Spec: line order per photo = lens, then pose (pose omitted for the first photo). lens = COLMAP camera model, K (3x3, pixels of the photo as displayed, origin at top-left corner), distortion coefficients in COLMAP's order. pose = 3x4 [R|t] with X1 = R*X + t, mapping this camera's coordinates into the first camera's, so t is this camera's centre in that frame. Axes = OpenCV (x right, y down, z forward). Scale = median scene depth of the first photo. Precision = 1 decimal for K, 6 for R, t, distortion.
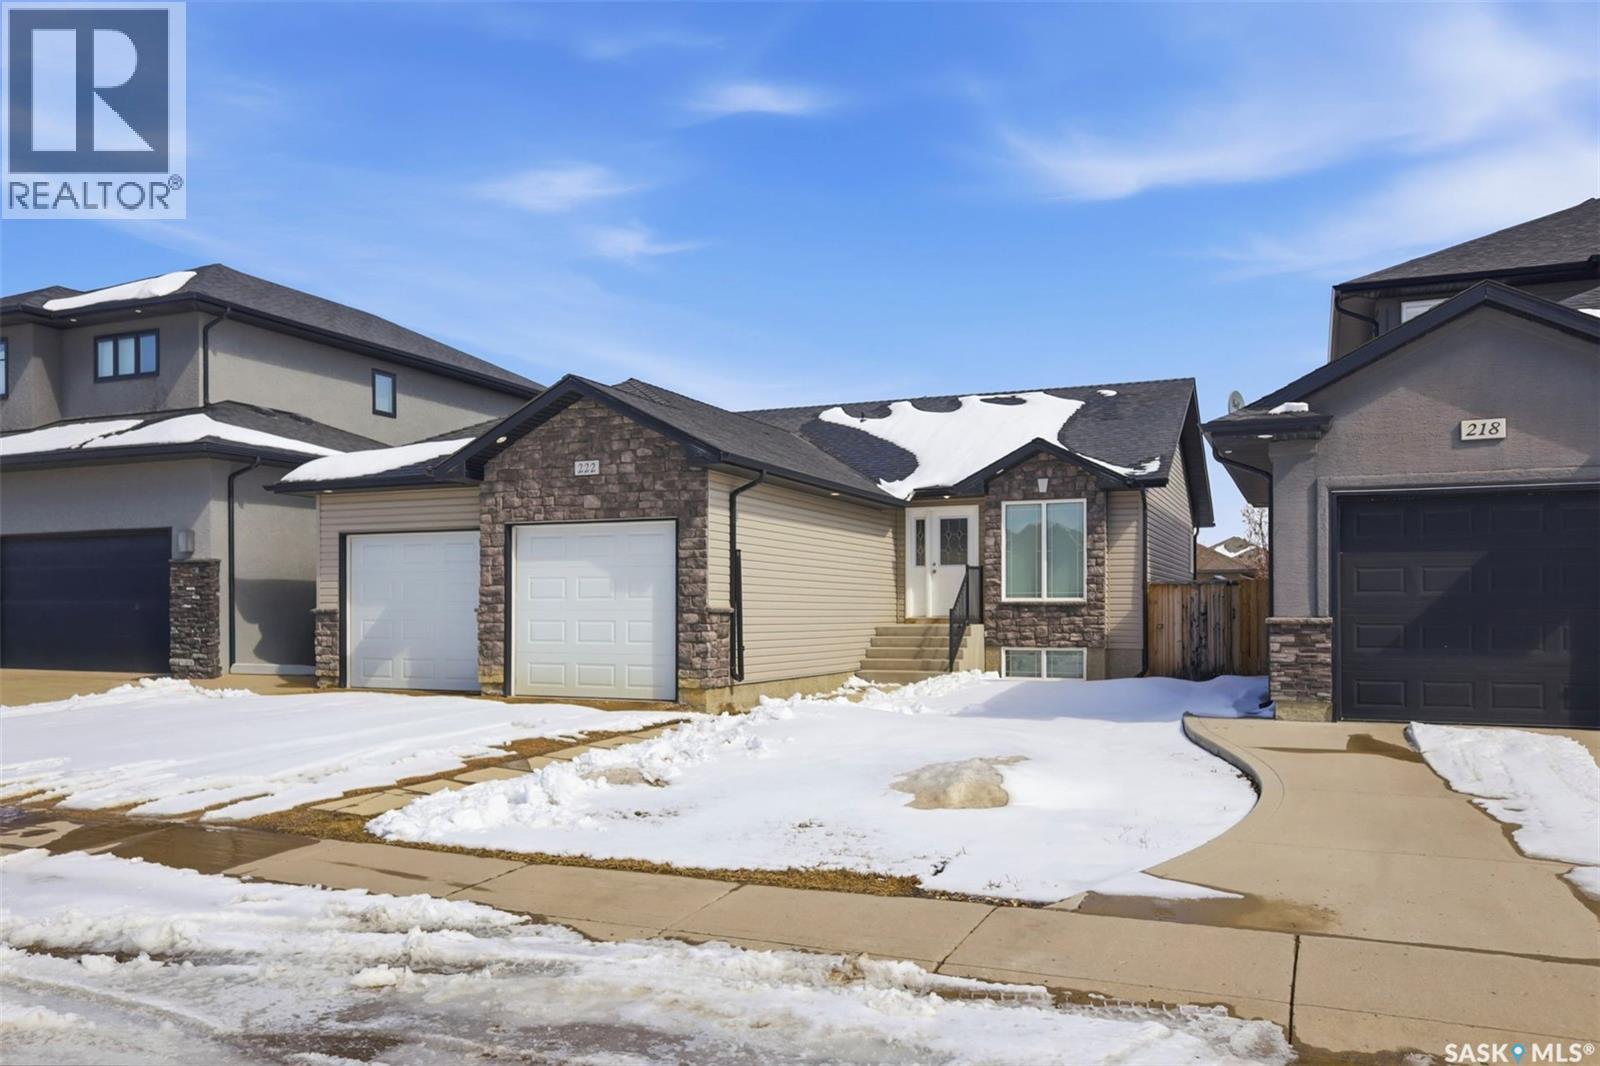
lens RADIAL K [[1222.7, 0, 787.4], [0, 1222.7, 622.5], [0, 0, 1]] dist [-0.029395, 0.022294]
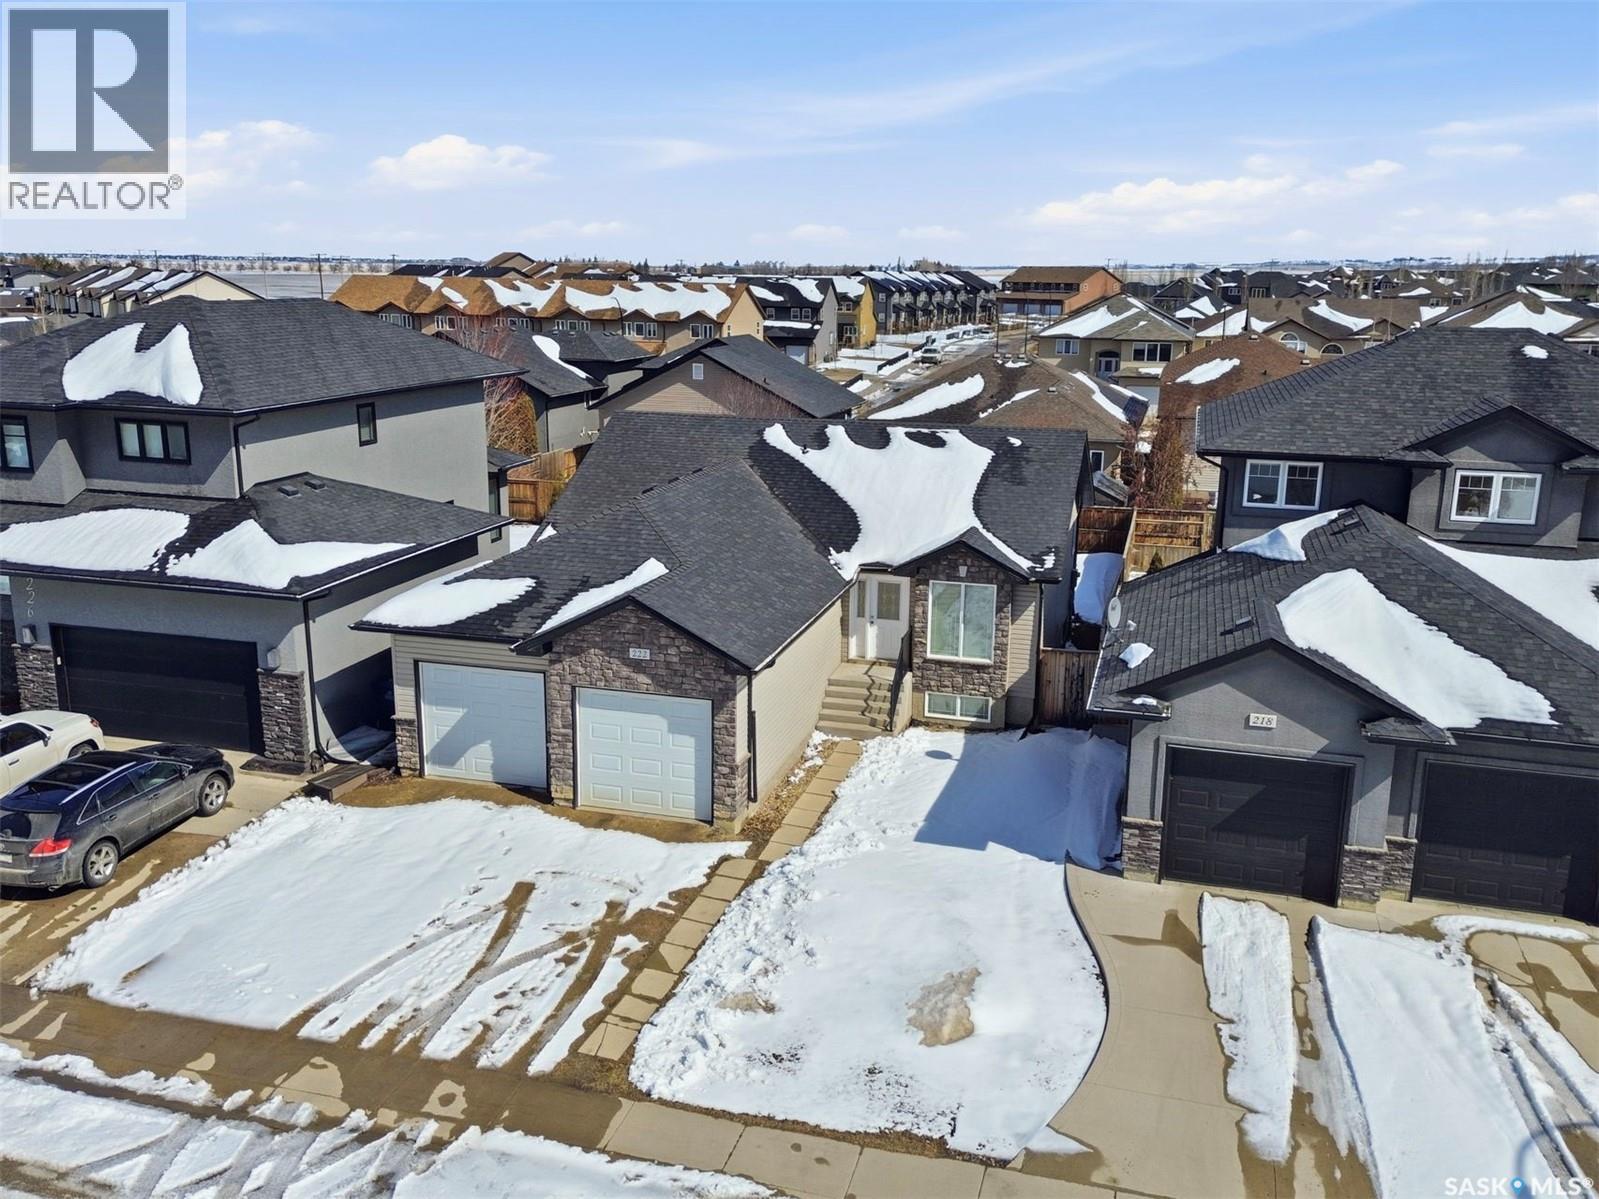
lens RADIAL K [[1361.8, 0, 802.8], [0, 1361.8, 593.9], [0, 0, 1]] dist [0.056366, -0.026405]
pose [[0.991025, -0.015834, 0.132736, -0.159447], [-0.013686, 0.975724, 0.218574, -0.447332], [-0.132974, -0.218429, 0.966751, -0.383268]]
